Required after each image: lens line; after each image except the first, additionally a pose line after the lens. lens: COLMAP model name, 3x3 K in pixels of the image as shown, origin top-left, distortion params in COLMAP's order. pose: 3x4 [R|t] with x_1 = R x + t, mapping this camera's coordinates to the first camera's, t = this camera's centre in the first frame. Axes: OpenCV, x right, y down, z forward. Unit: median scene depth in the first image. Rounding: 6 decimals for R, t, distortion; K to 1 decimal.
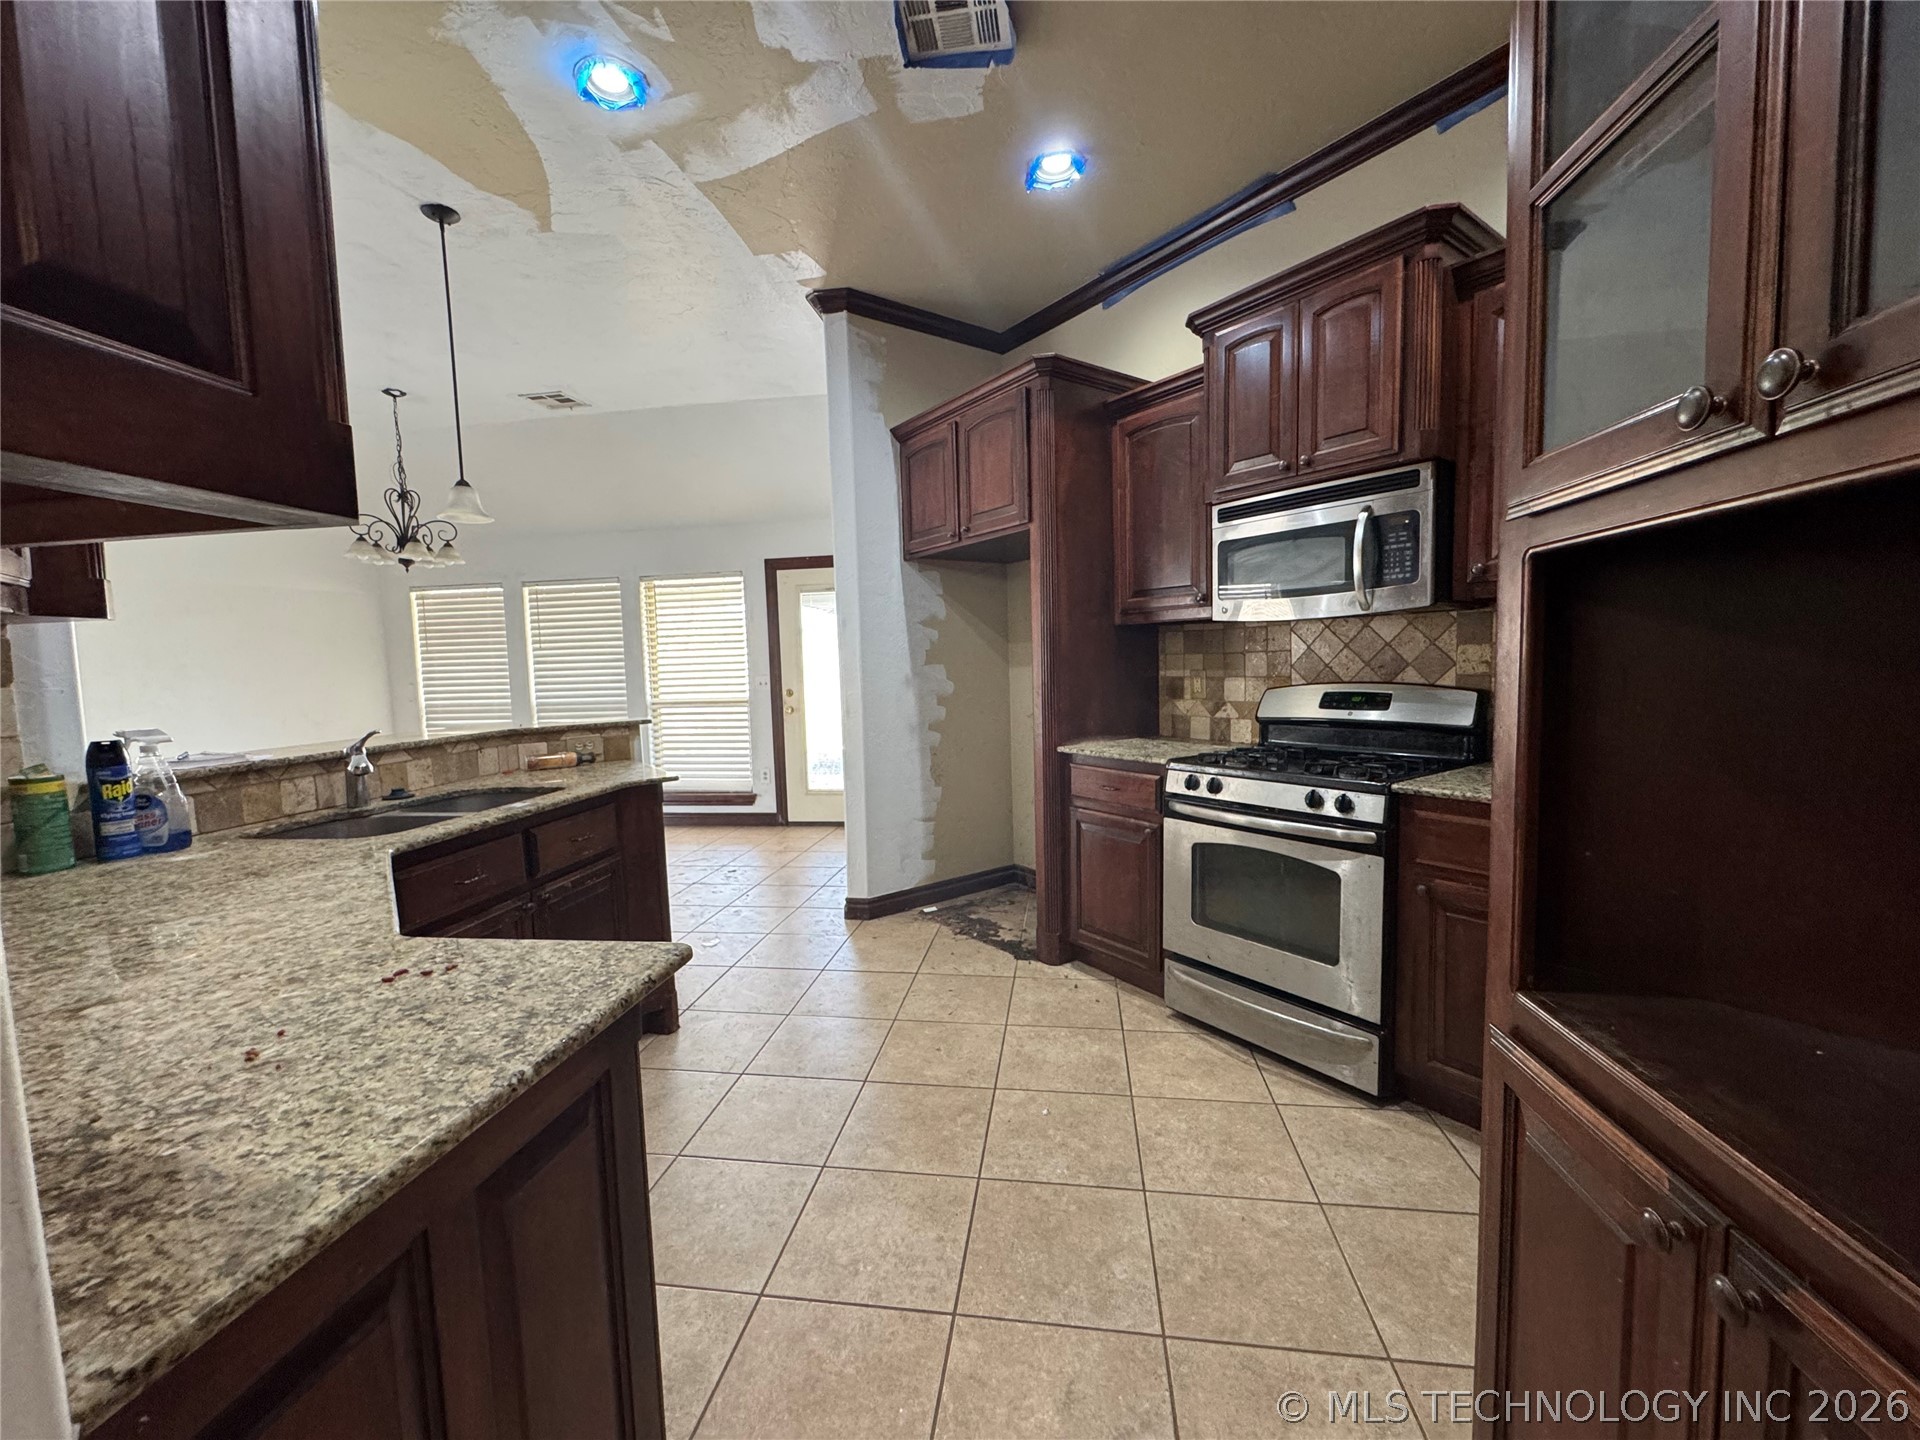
lens RADIAL K [[766.3, 0, 959.2], [0, 766.3, 720.9], [0, 0, 1]] dist [-0.004349, 0.000603]
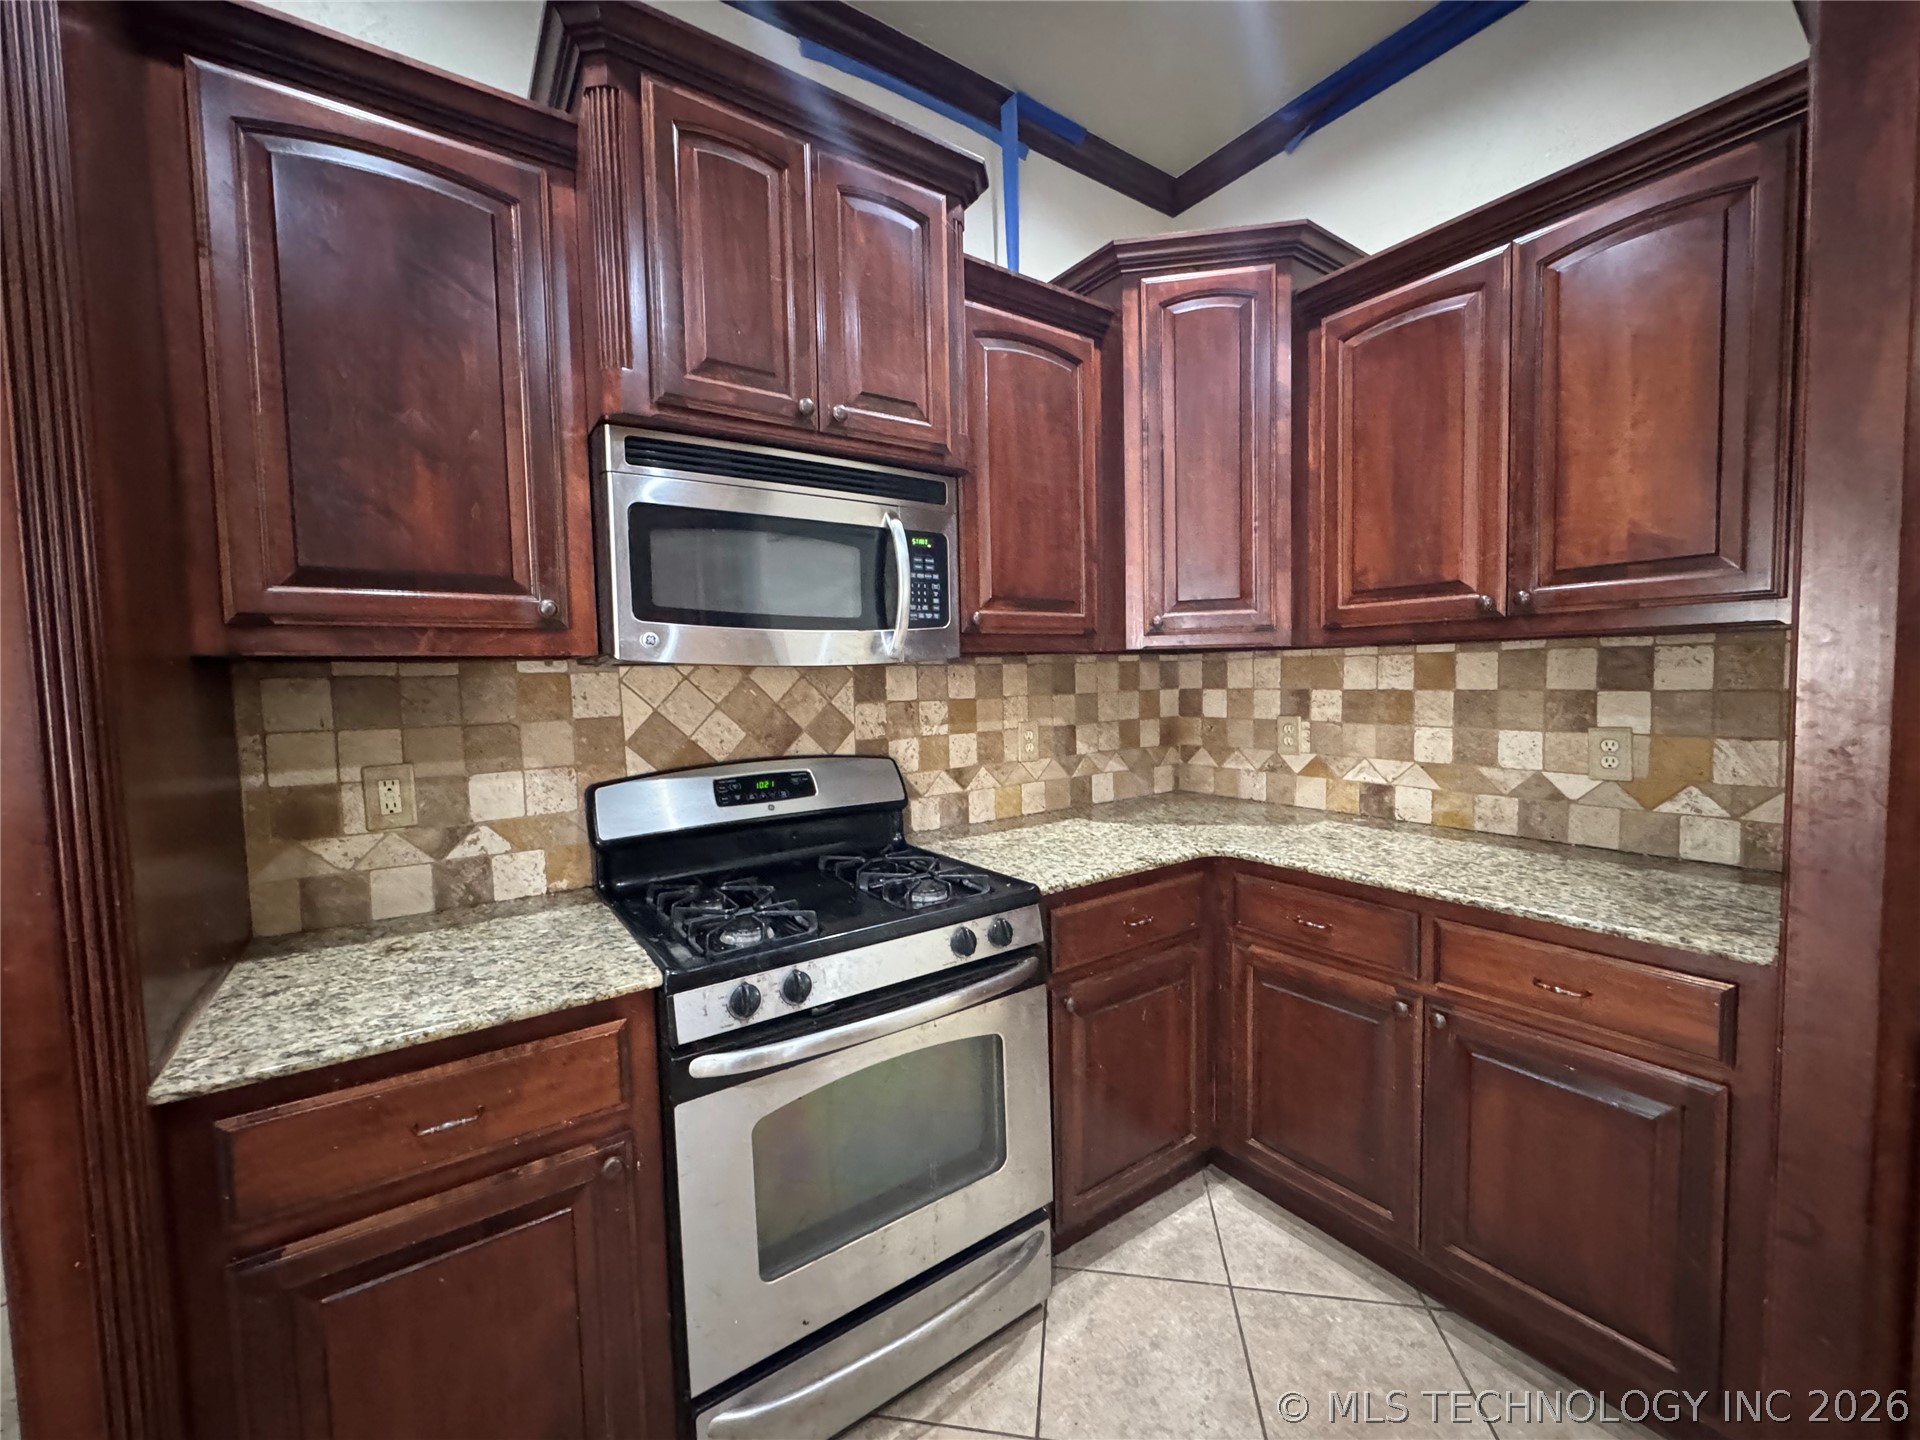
lens RADIAL K [[766.3, 0, 959.2], [0, 766.3, 720.9], [0, 0, 1]] dist [-0.004349, 0.000603]
pose [[0.024668, -0.033286, 0.999141, -0.151655], [0.100610, 0.994454, 0.030646, -0.086788], [-0.994620, 0.099768, 0.027880, 0.785623]]
